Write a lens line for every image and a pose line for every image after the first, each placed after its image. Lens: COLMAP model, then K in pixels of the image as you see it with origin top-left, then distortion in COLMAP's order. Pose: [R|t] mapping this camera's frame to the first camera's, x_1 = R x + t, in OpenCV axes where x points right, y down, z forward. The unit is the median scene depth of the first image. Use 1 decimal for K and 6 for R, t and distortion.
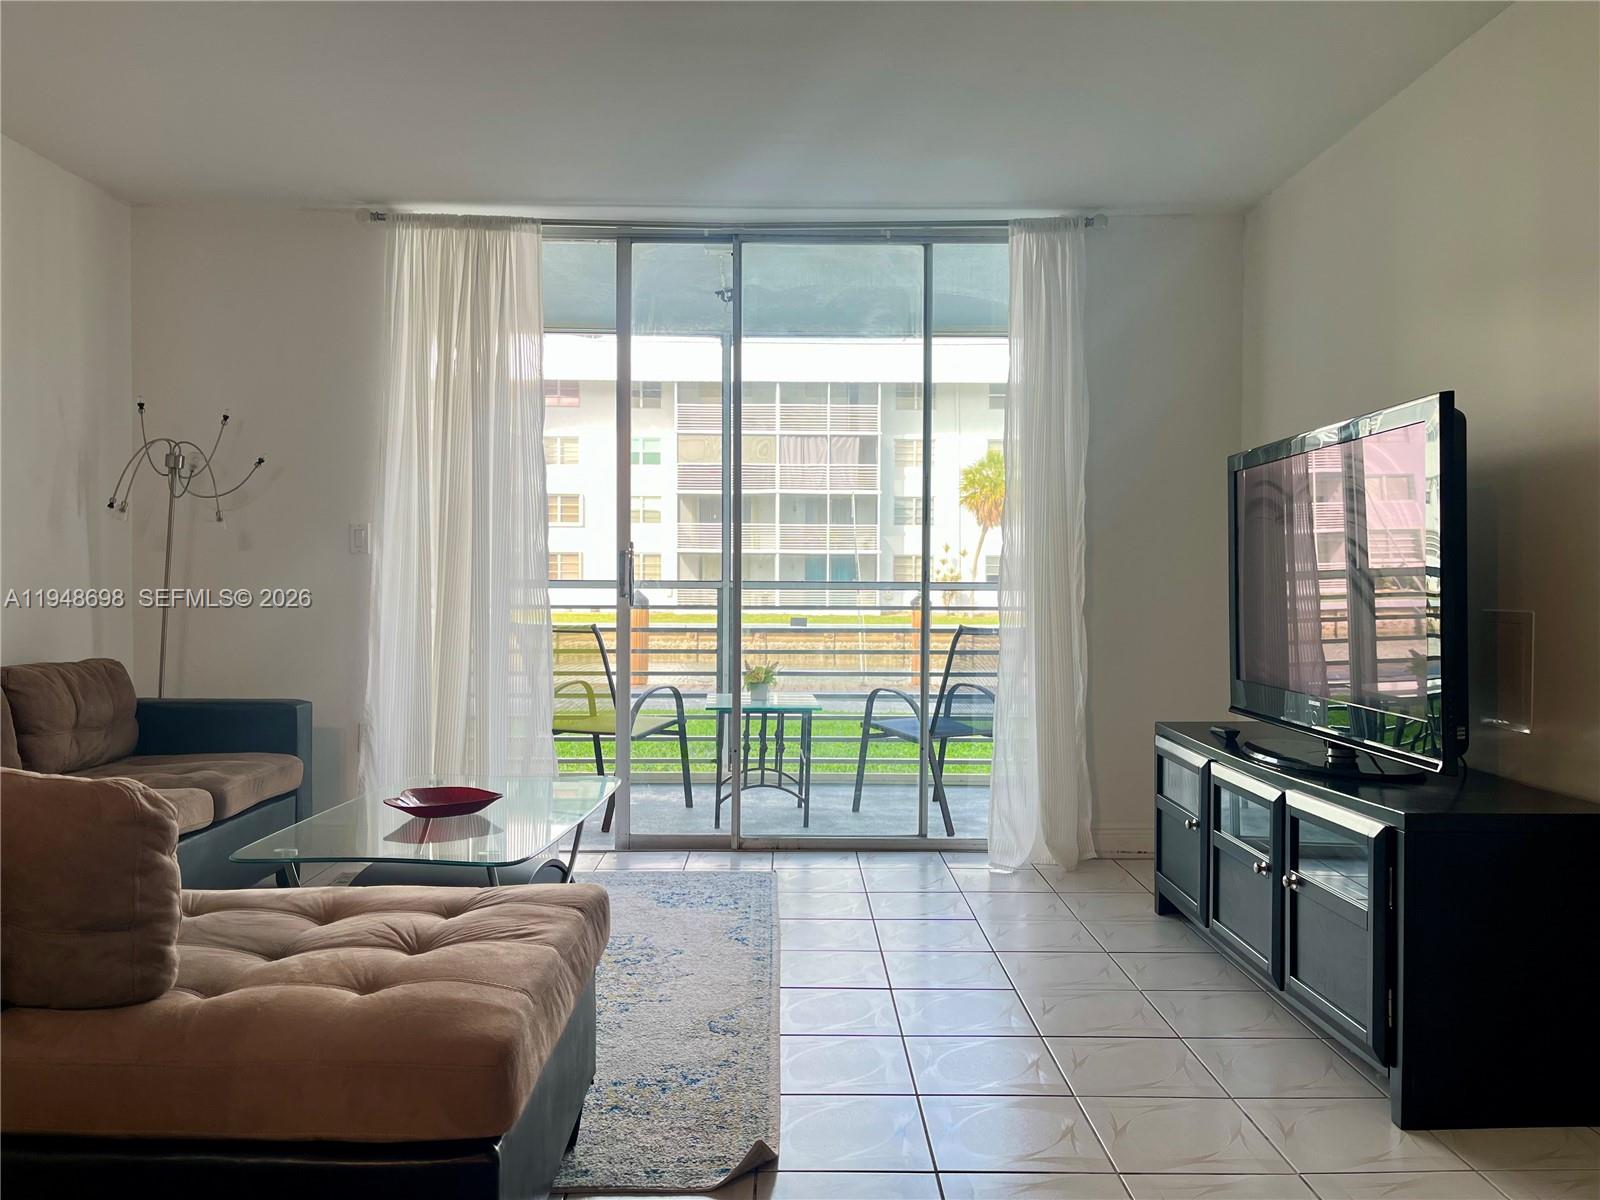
lens RADIAL K [[1211.7, 0, 800.2], [0, 1211.7, 594.4], [0, 0, 1]] dist [0.002083, 0.000575]
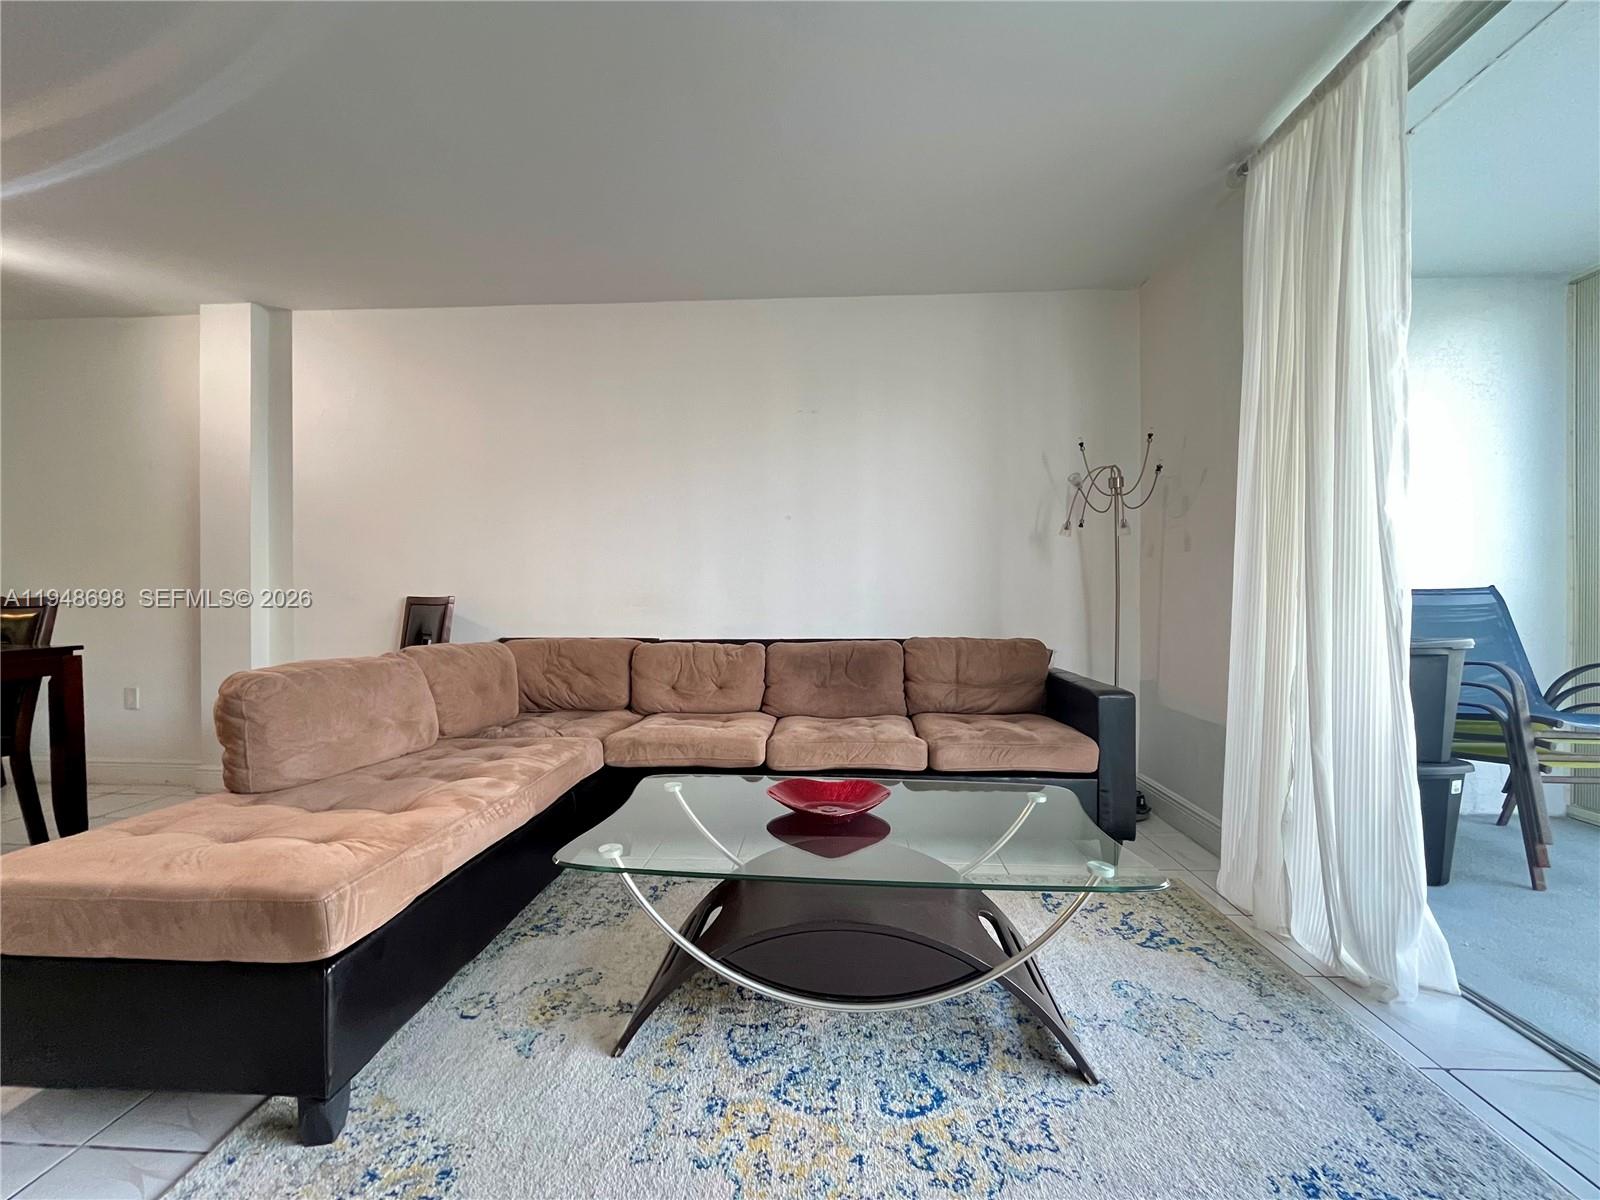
lens RADIAL K [[637.4, 0, 801.7], [0, 637.4, 602.4], [0, 0, 1]] dist [0.001016, 0.000033]
pose [[-0.067564, 0.005159, -0.997702, 0.187145], [-0.003235, 0.999980, 0.005390, 0.011169], [0.997710, 0.003592, -0.067546, 0.916287]]
